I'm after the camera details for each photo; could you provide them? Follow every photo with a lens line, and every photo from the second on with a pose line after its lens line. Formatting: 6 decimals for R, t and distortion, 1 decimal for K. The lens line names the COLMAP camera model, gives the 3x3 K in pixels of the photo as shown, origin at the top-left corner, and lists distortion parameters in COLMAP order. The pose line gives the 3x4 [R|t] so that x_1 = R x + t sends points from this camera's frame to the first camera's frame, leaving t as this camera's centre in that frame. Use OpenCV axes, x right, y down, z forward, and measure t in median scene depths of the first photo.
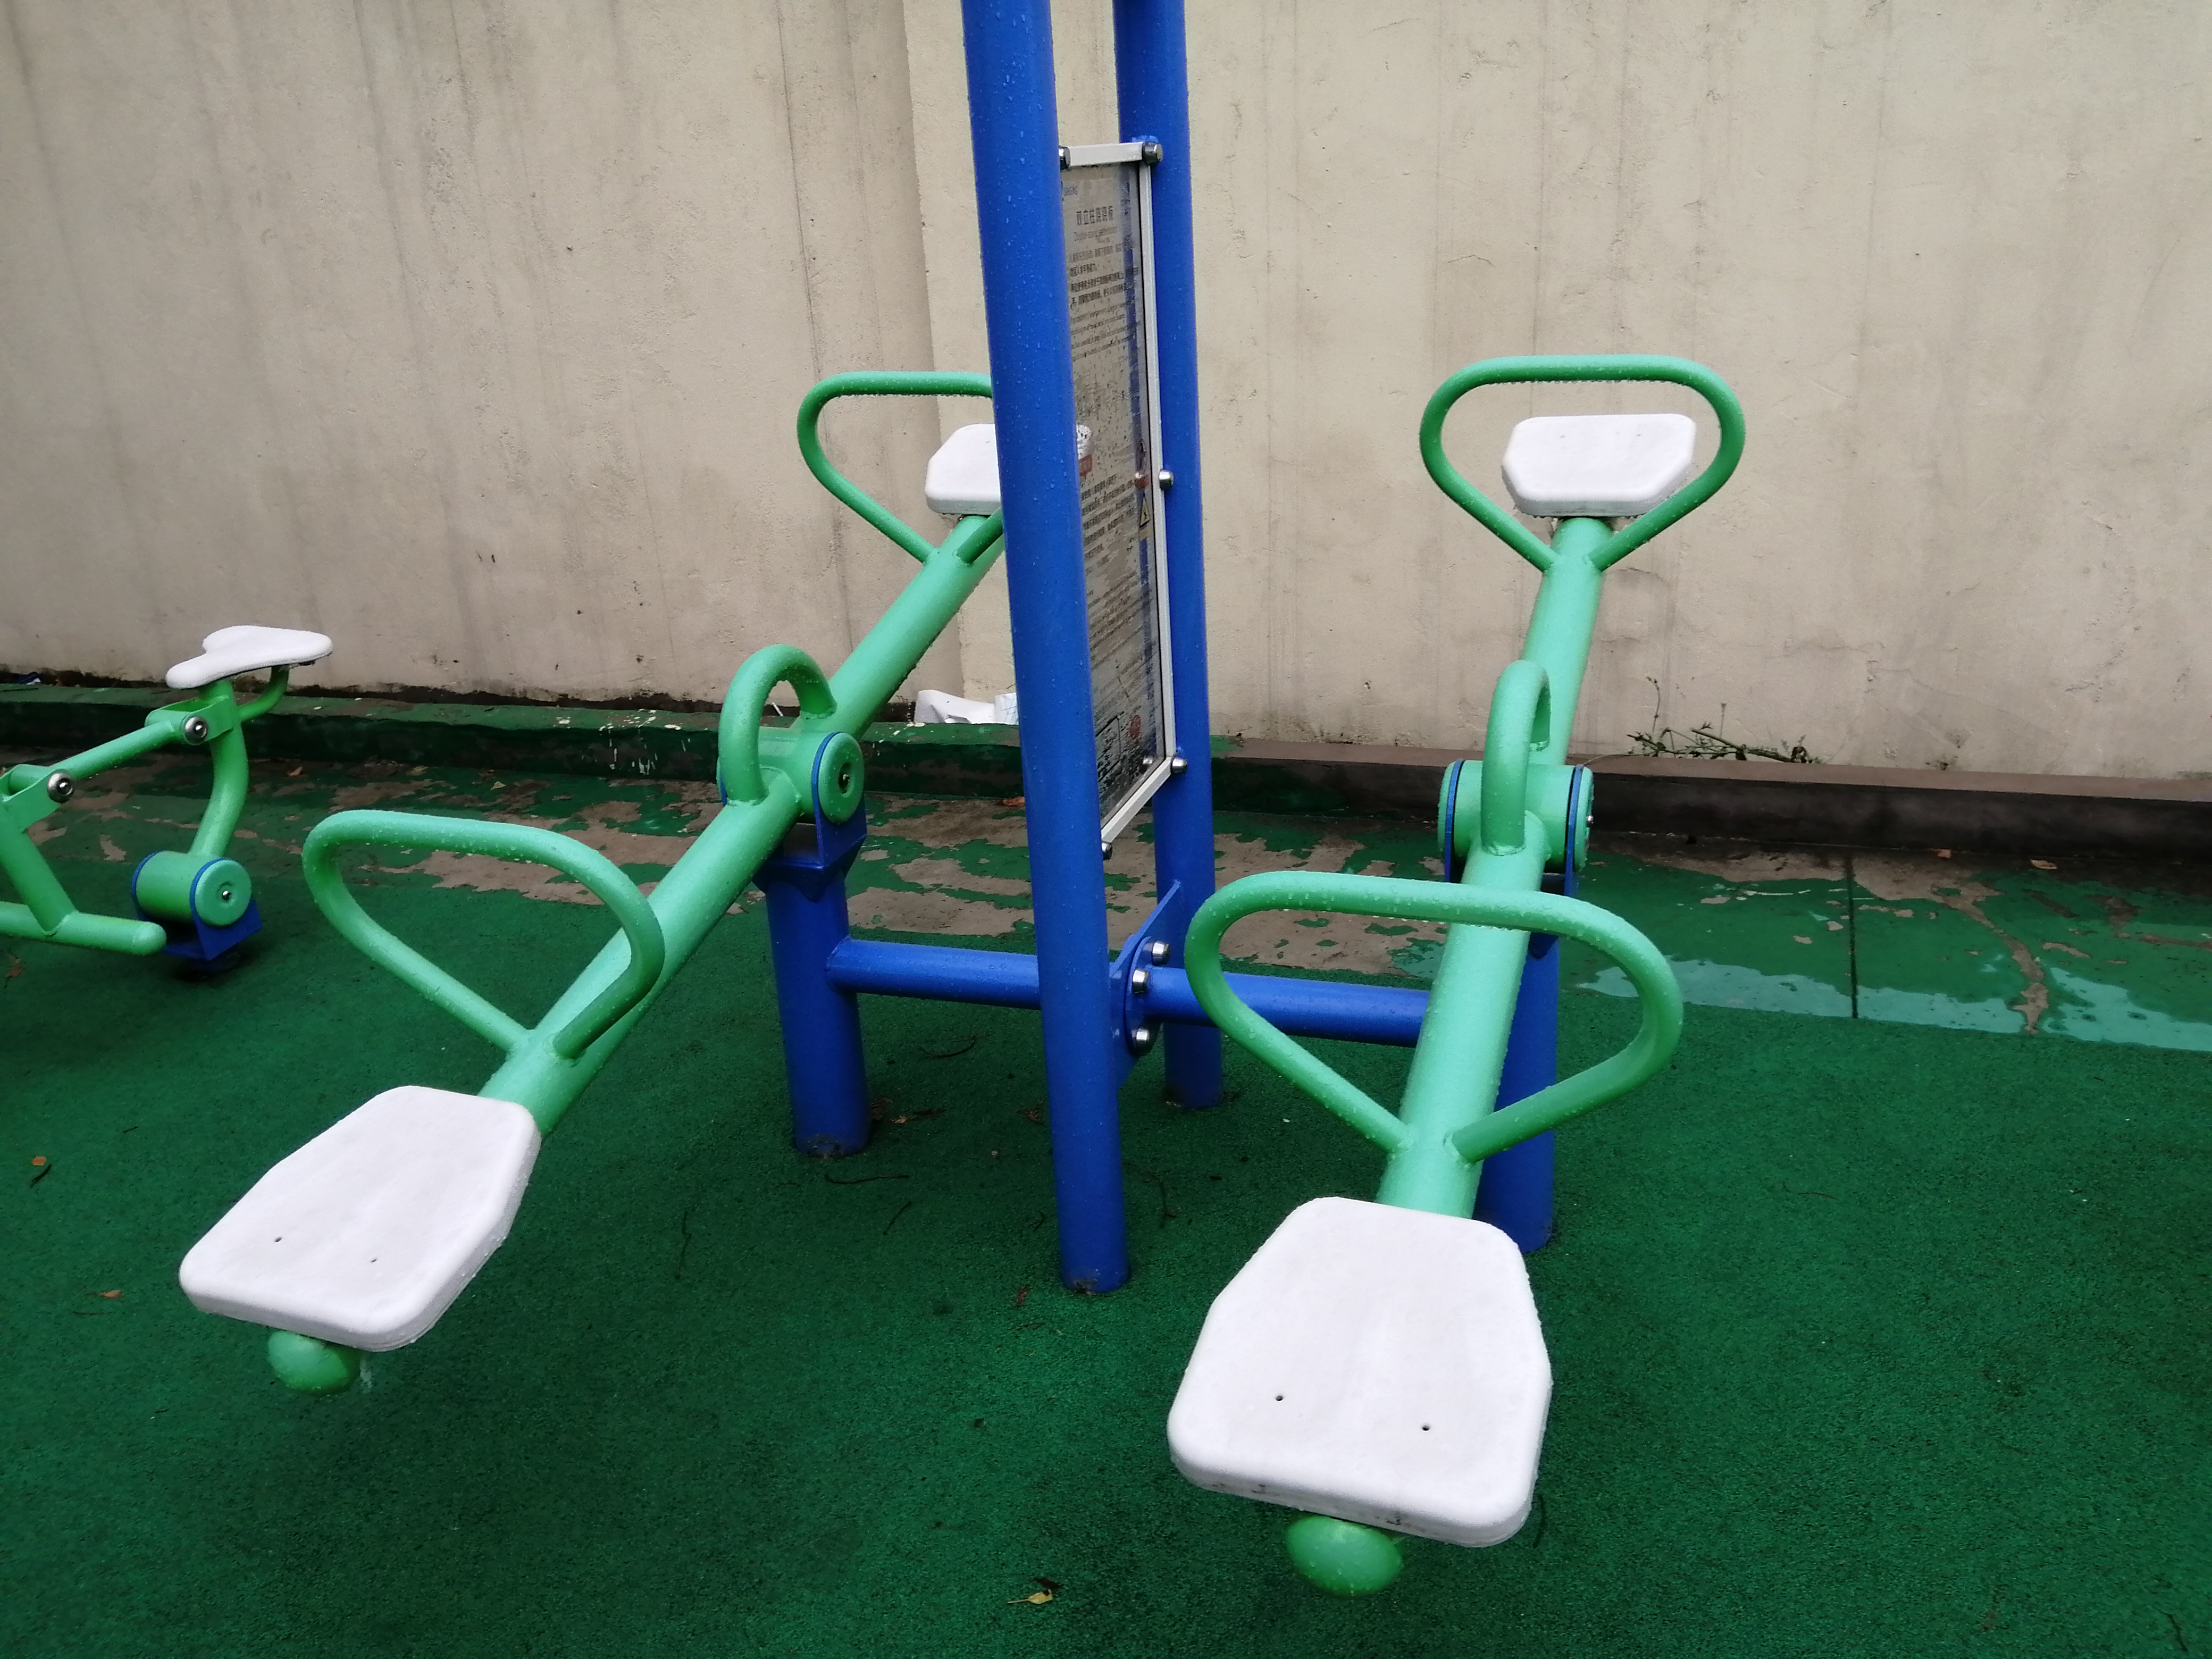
lens RADIAL K [[1740.7, 0, 1106.0], [0, 1740.7, 829.5], [0, 0, 1]] dist [0.046787, -0.091230]
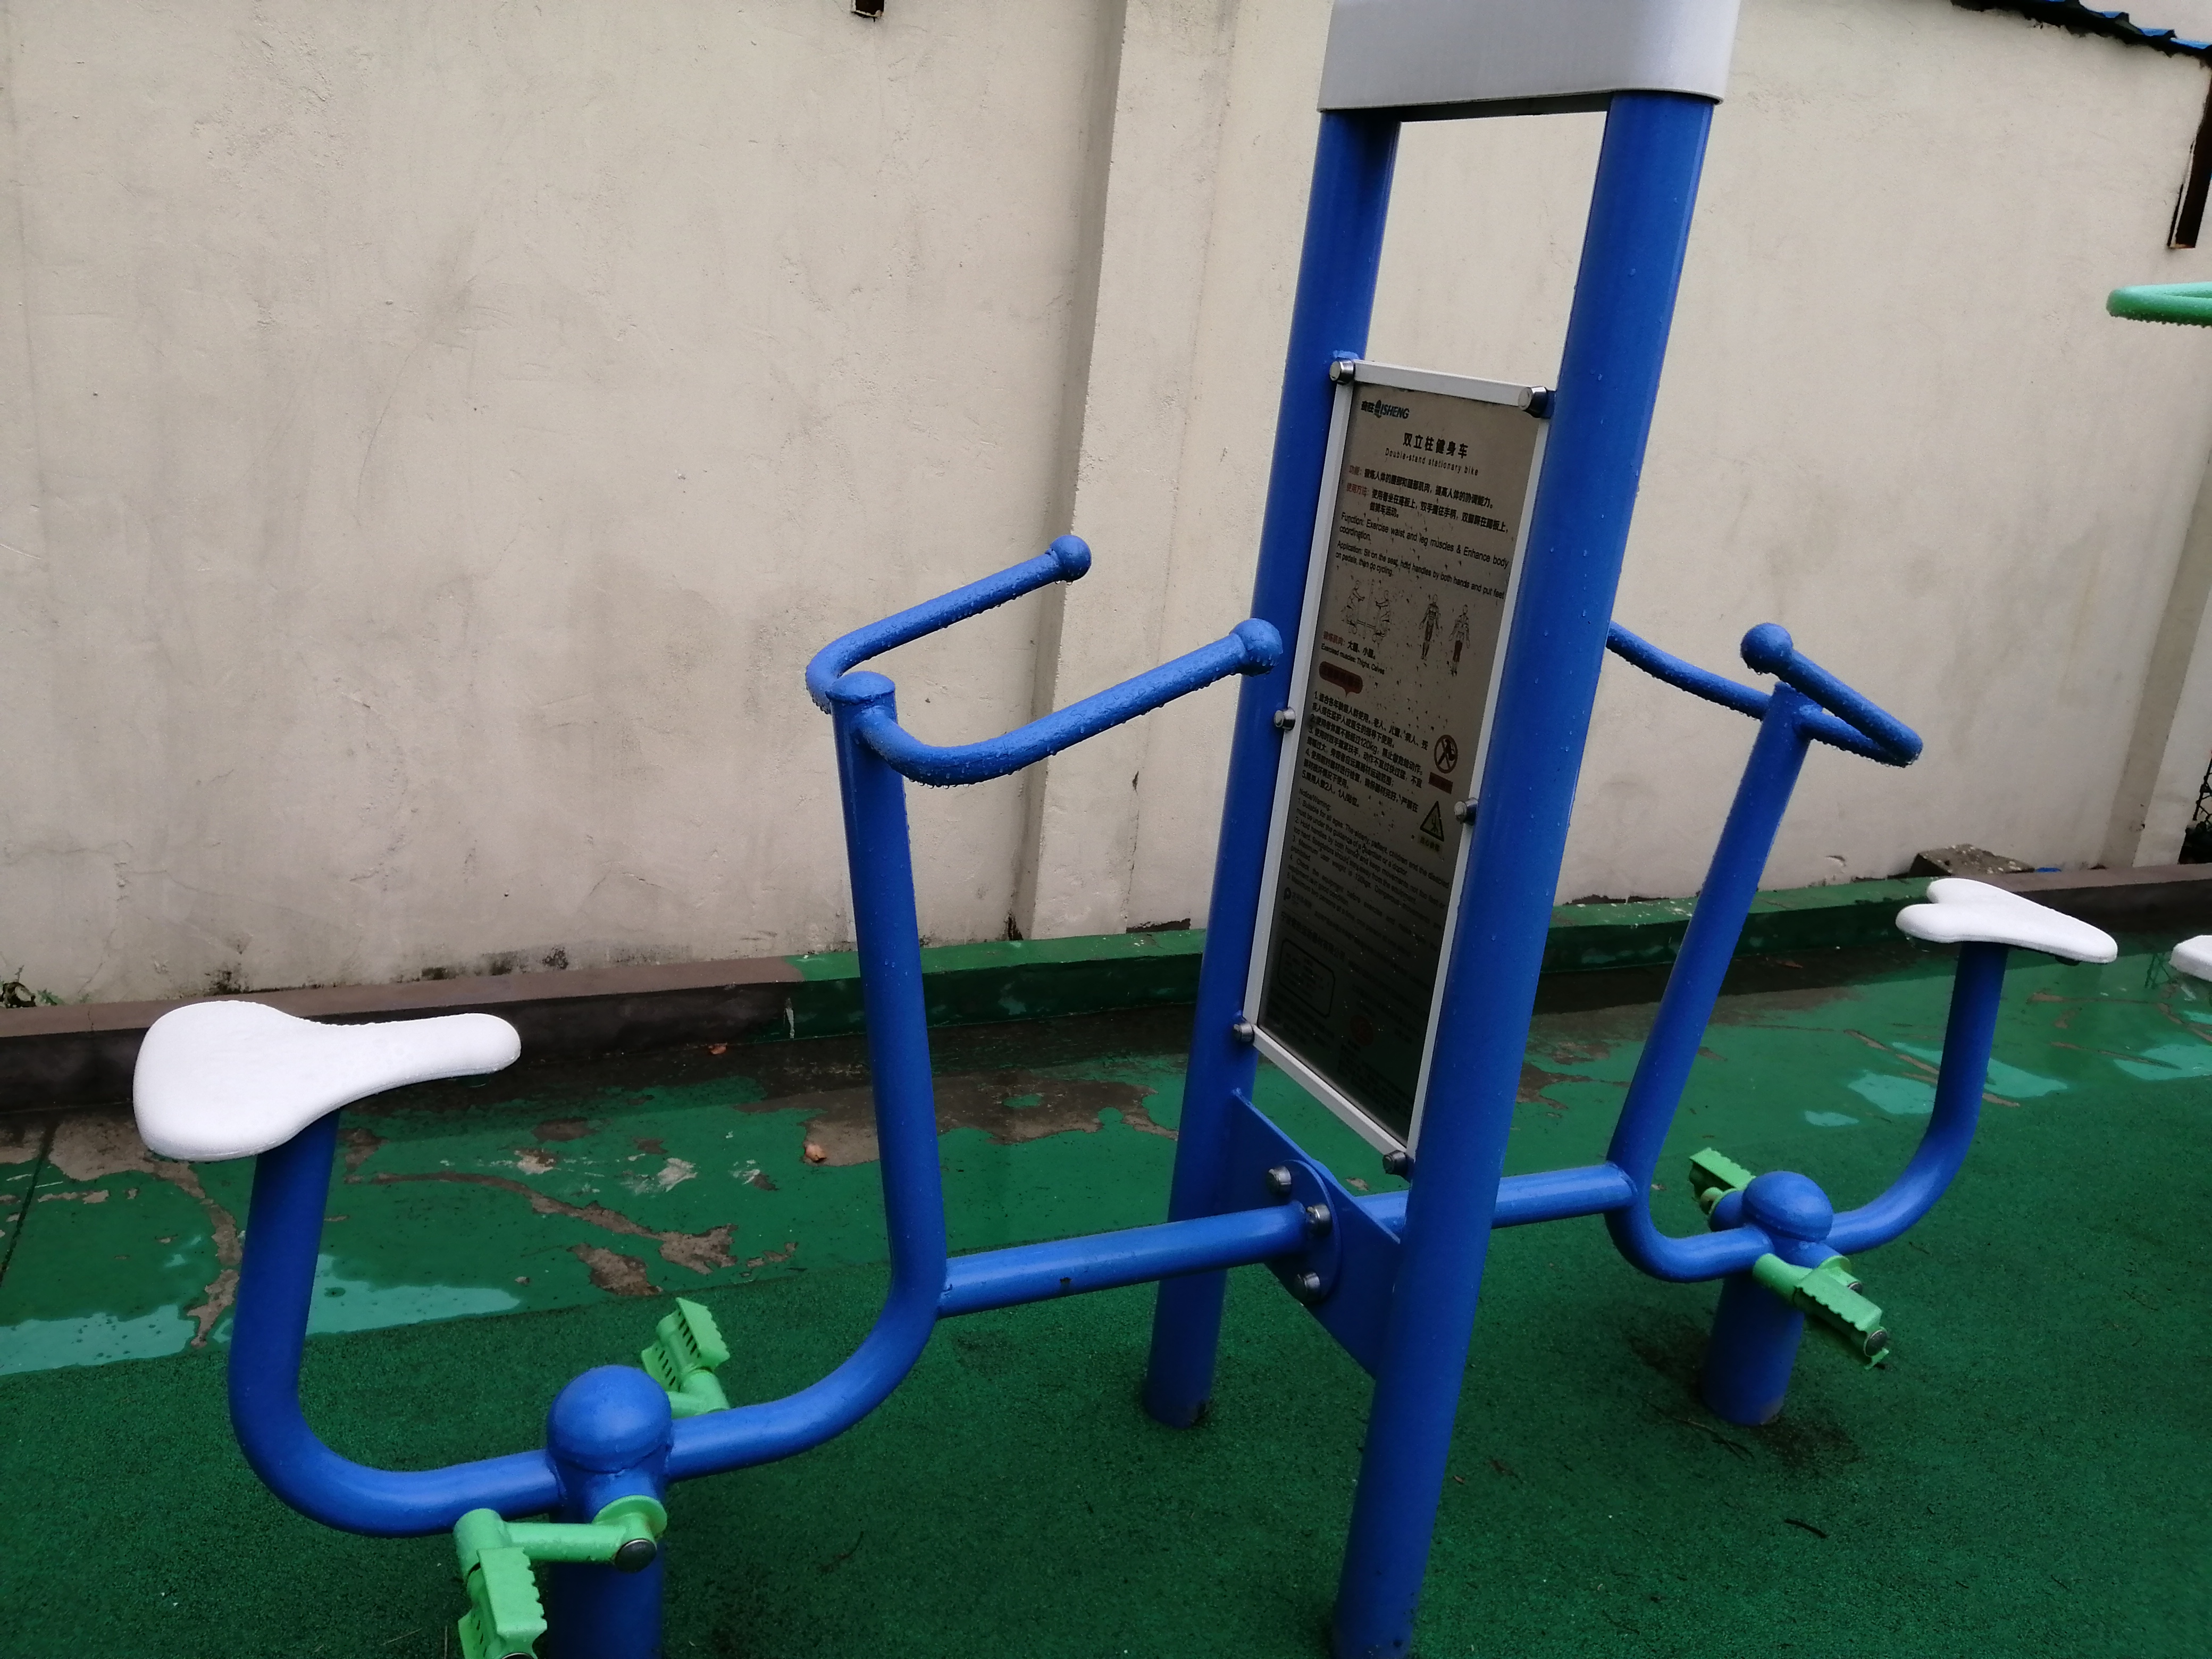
lens RADIAL K [[1740.7, 0, 1106.0], [0, 1740.7, 829.5], [0, 0, 1]] dist [0.046787, -0.091230]
pose [[0.727202, -0.067992, 0.683048, 0.217976], [0.107073, 0.994138, -0.015036, -0.051309], [-0.678021, 0.084070, 0.730219, 0.062950]]
